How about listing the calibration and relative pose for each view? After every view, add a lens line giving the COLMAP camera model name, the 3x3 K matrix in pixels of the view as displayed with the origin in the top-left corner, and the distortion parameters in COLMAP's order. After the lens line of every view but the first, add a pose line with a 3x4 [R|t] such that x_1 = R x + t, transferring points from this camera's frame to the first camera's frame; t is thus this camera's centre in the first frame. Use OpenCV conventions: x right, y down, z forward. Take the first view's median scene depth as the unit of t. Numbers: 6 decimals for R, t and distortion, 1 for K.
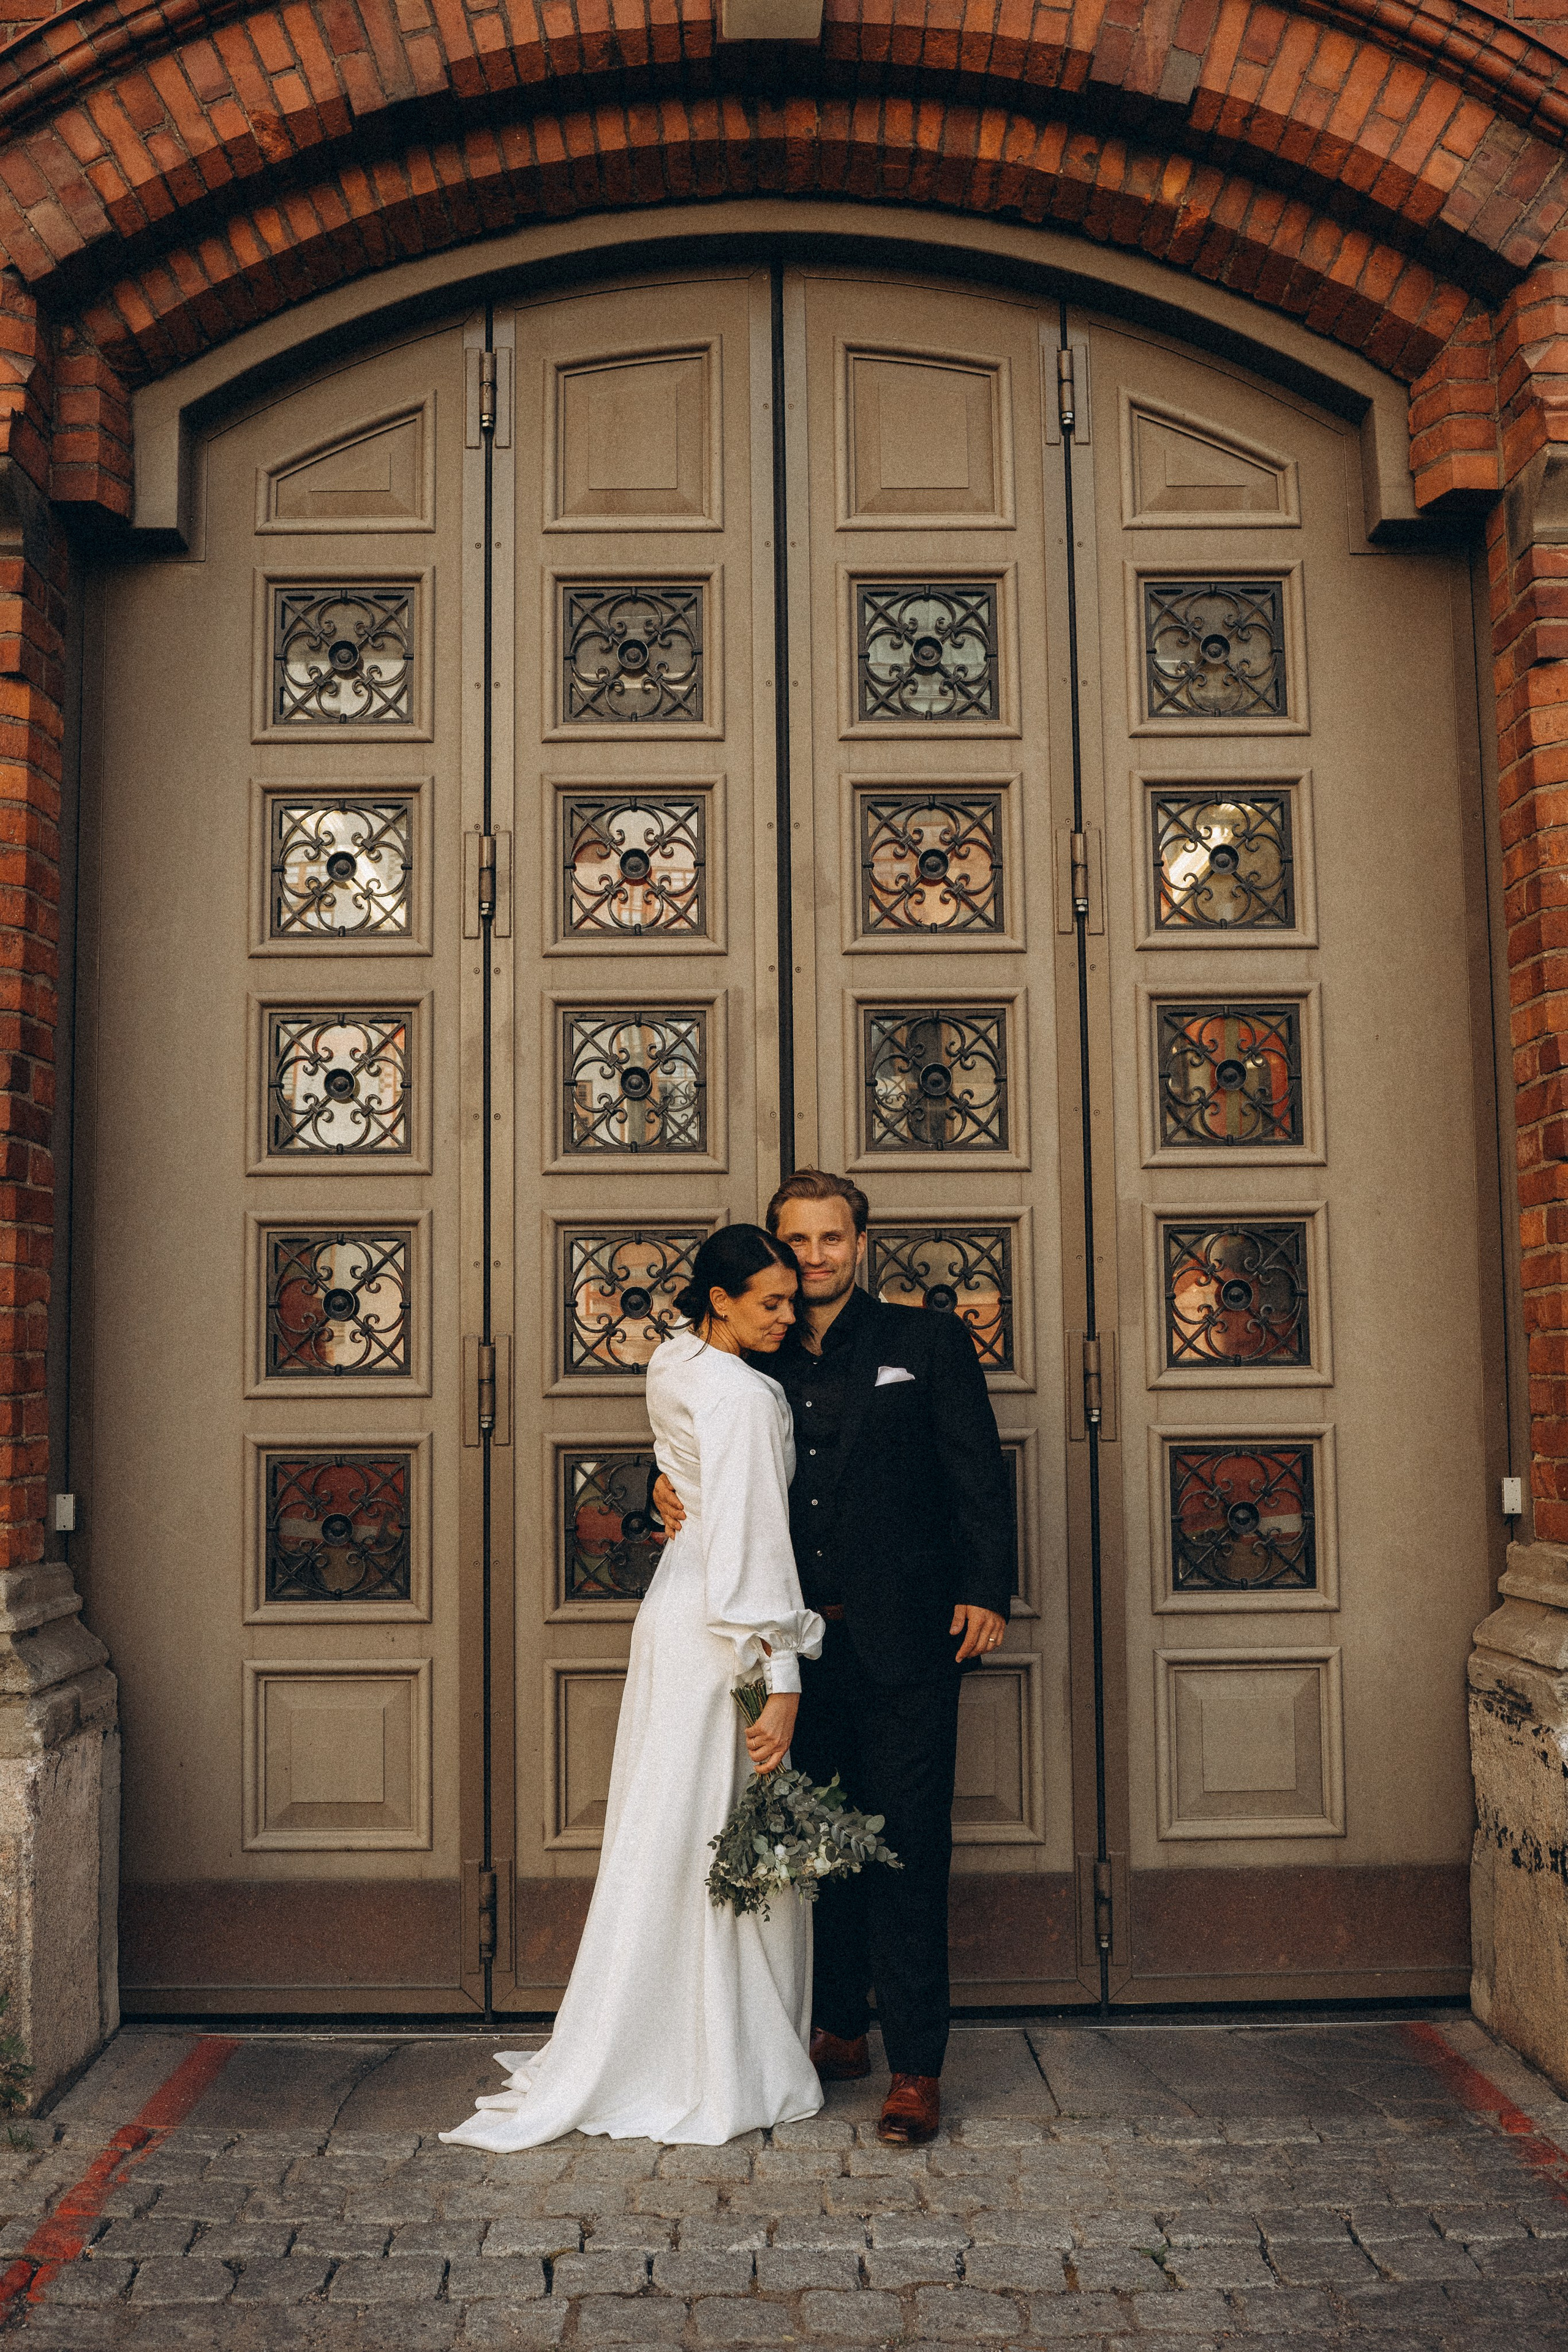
lens RADIAL K [[2329.1, 0, 784.0], [0, 2329.1, 1176.0], [0, 0, 1]] dist [-0.080739, 0.044176]
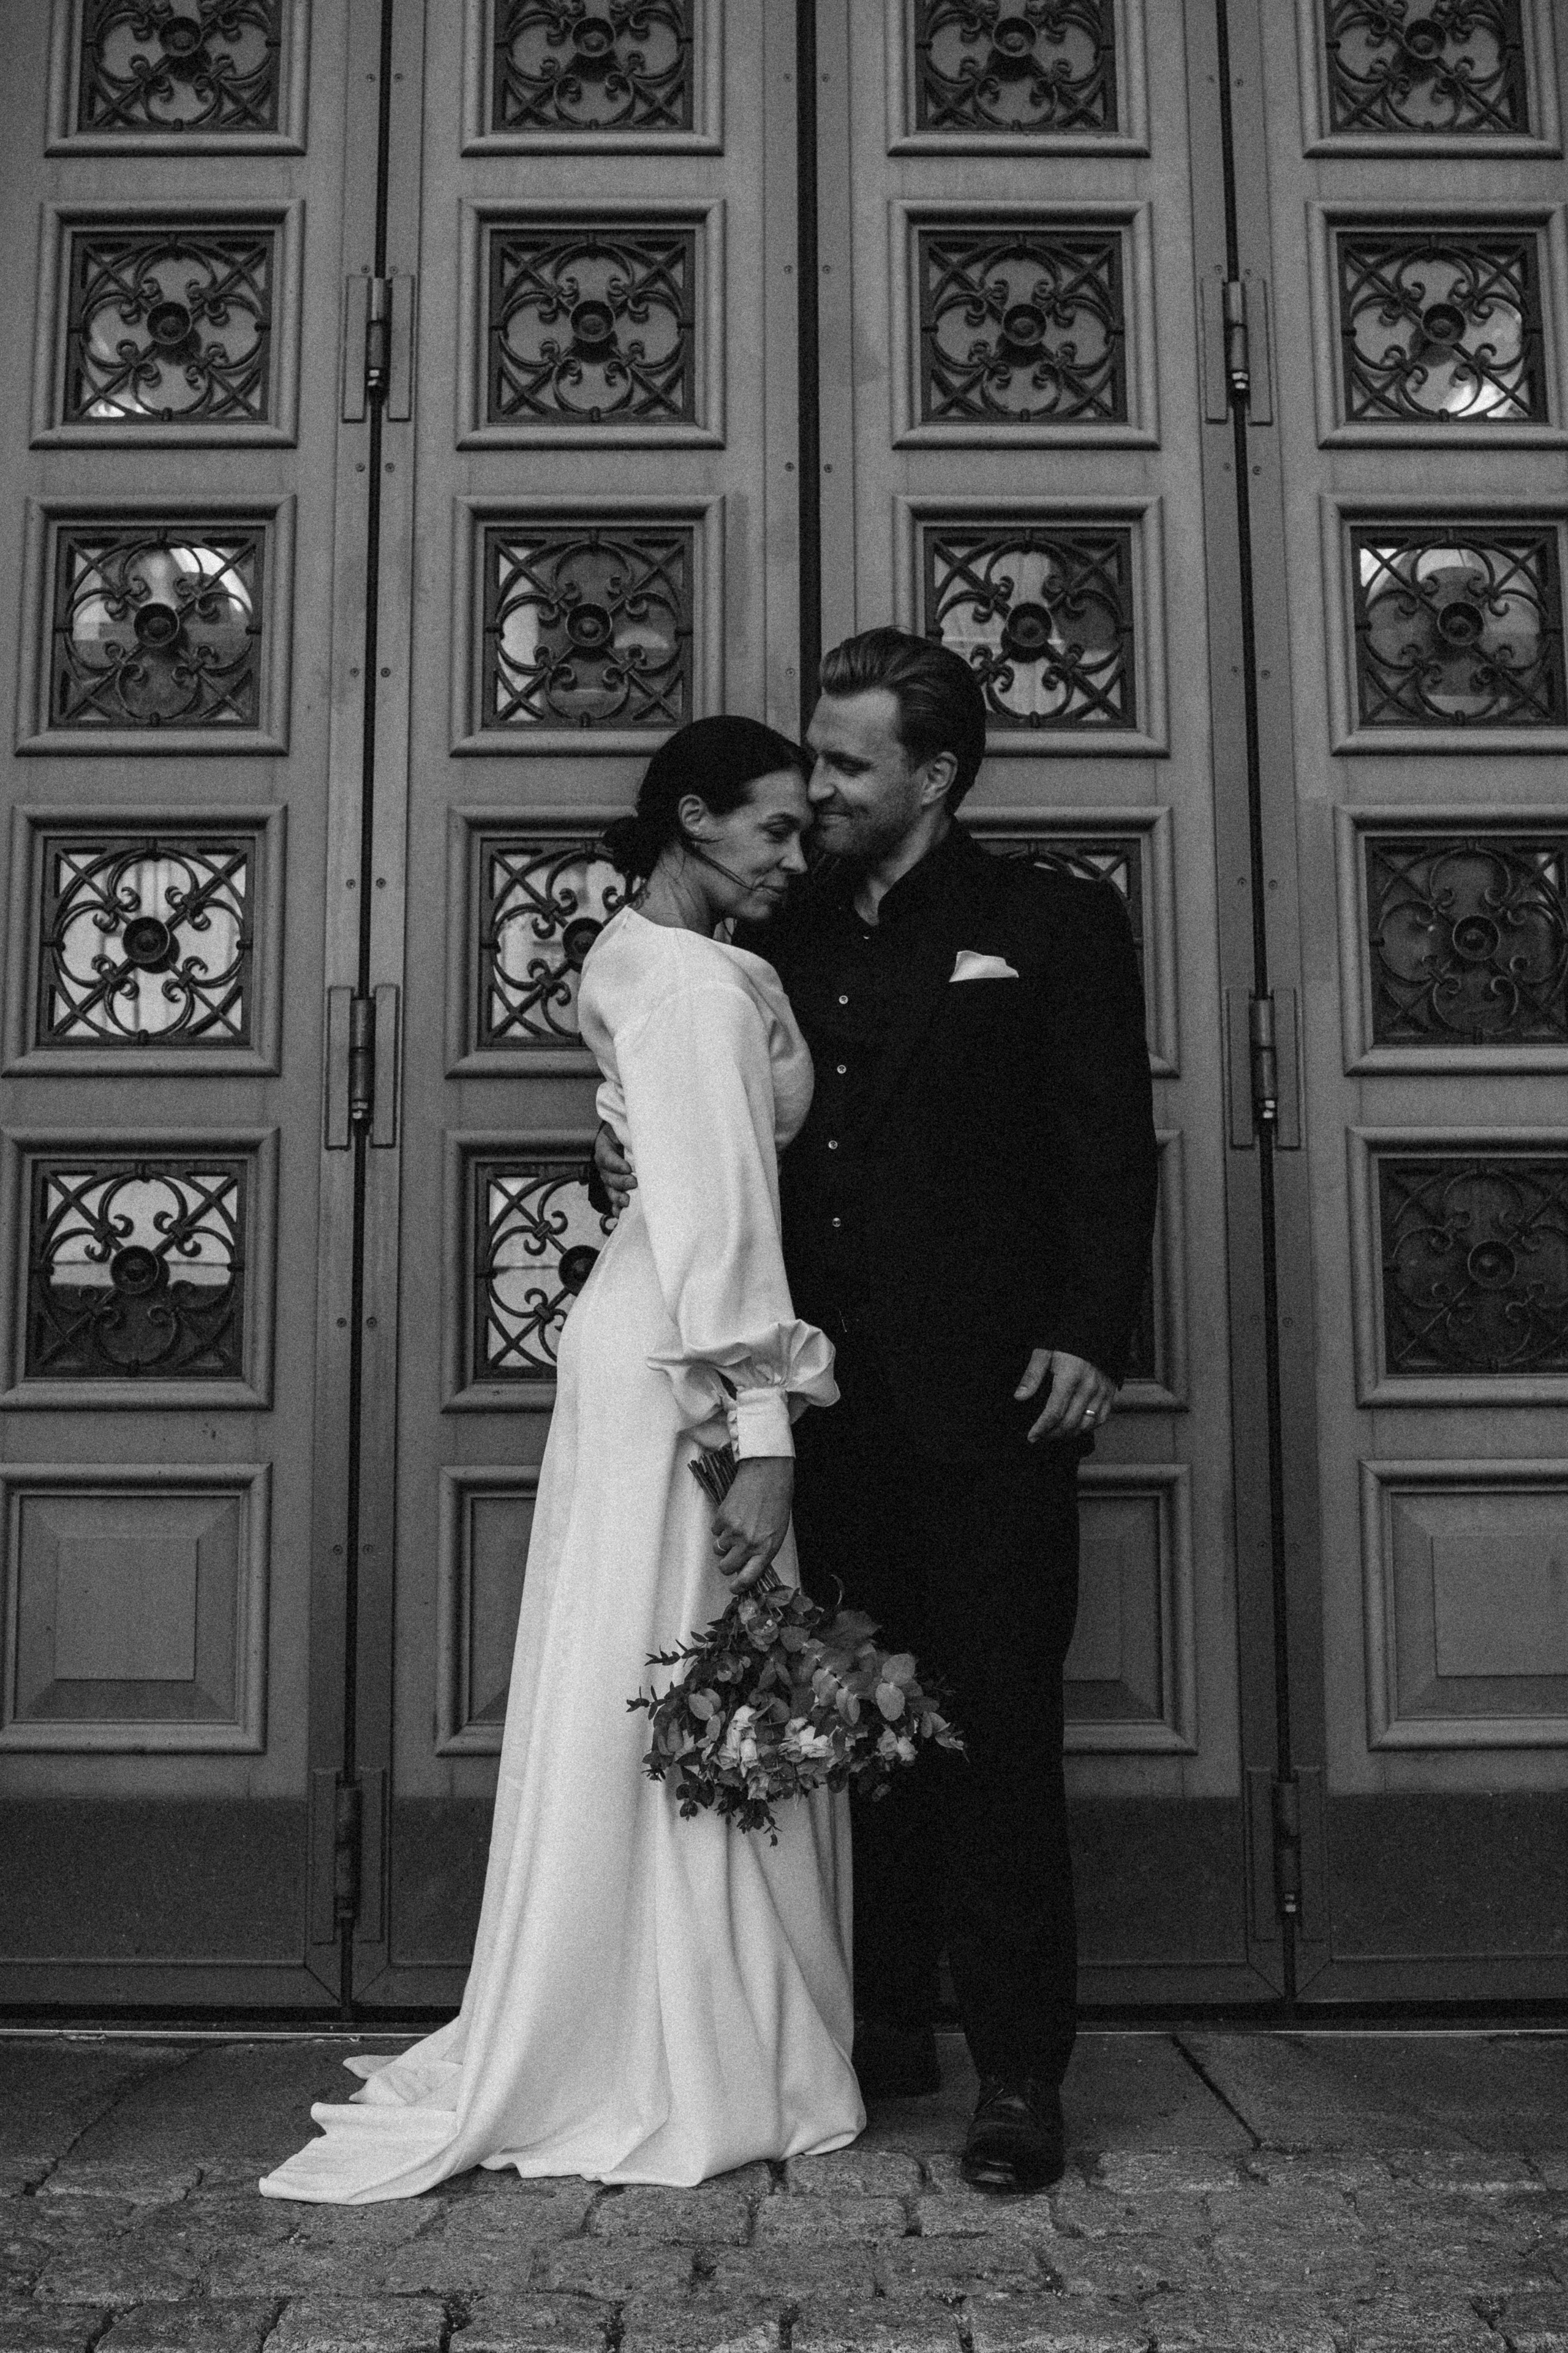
lens RADIAL K [[2441.3, 0, 758.7], [0, 2441.3, 1175.1], [0, 0, 1]] dist [-0.070836, 0.037446]
pose [[0.999943, 0.006733, -0.008283, -0.007246], [-0.007069, 0.999126, -0.041207, 0.153330], [0.007999, 0.041264, 0.999116, 0.301625]]
